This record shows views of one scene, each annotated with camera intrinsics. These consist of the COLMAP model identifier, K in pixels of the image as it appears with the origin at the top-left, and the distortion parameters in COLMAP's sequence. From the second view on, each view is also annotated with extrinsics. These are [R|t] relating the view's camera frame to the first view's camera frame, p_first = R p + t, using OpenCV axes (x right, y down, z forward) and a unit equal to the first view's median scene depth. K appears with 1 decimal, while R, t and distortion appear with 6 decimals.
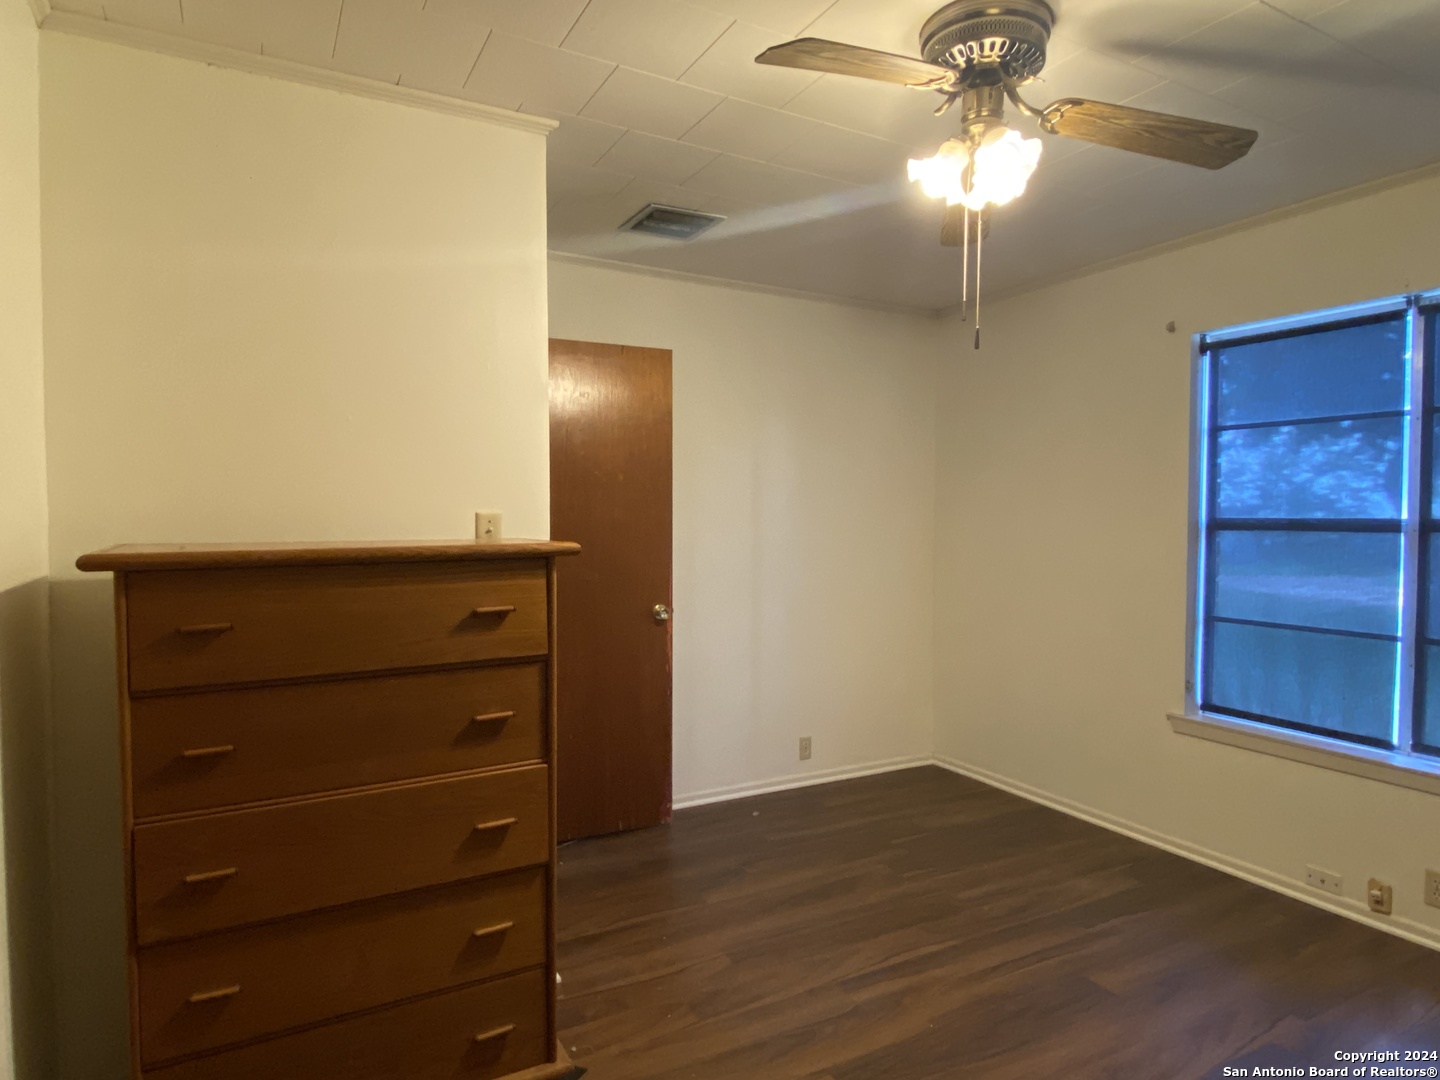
lens RADIAL K [[854.3, 0, 722.9], [0, 854.3, 549.2], [0, 0, 1]] dist [0.048307, -0.049822]
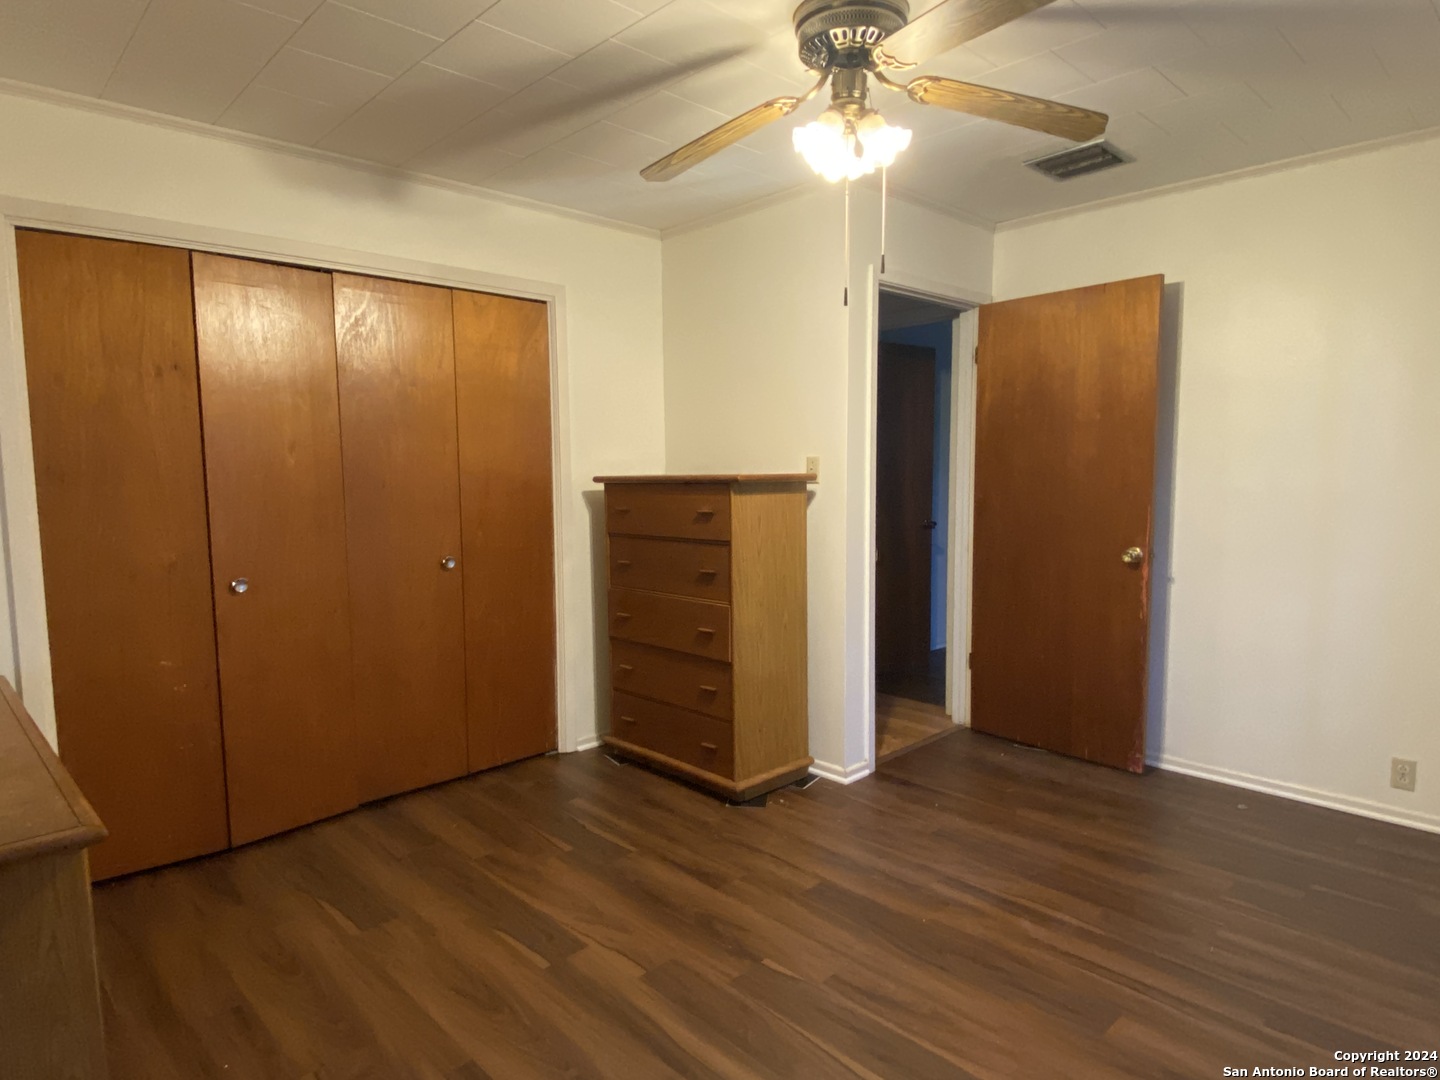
lens RADIAL K [[854.3, 0, 722.9], [0, 854.3, 549.2], [0, 0, 1]] dist [0.048307, -0.049822]
pose [[0.253452, 0.083759, -0.963715, 1.100077], [-0.032692, 0.996417, 0.078003, 0.007231], [0.966796, 0.011736, 0.255282, 0.435329]]
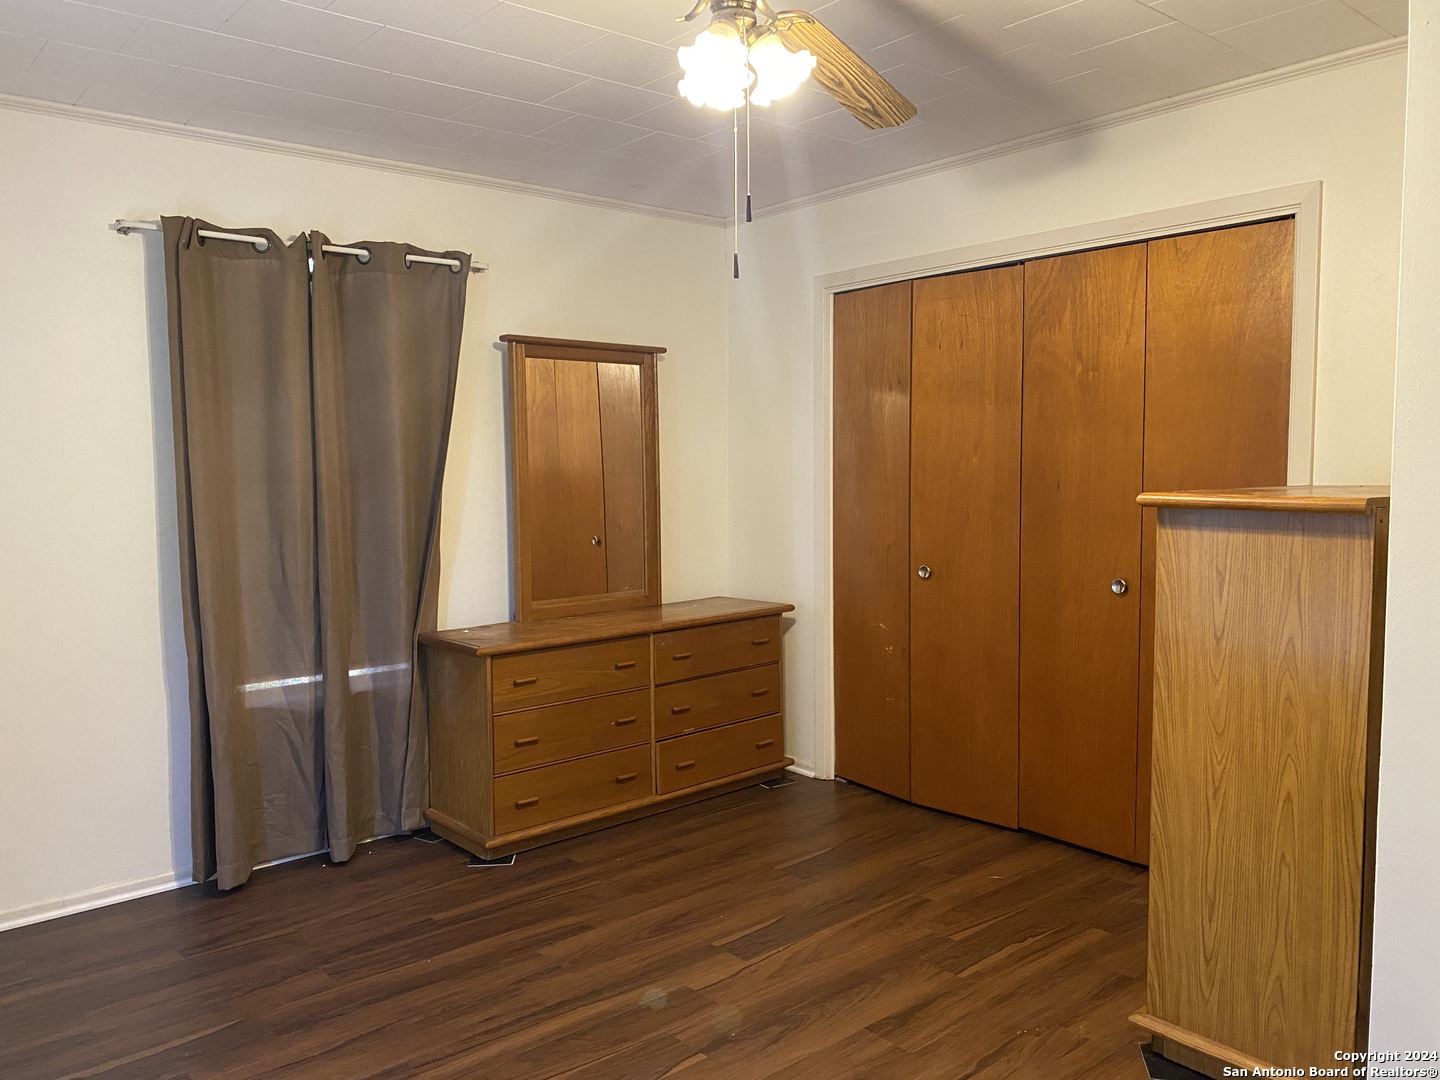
lens RADIAL K [[1112.1, 0, 709.9], [0, 1112.1, 537.2], [0, 0, 1]] dist [0.029318, -0.002187]
pose [[-0.982939, 0.016549, -0.183188, 0.423347], [-0.005785, 0.992670, 0.120722, -0.084832], [0.183843, 0.119722, -0.975637, 1.691609]]
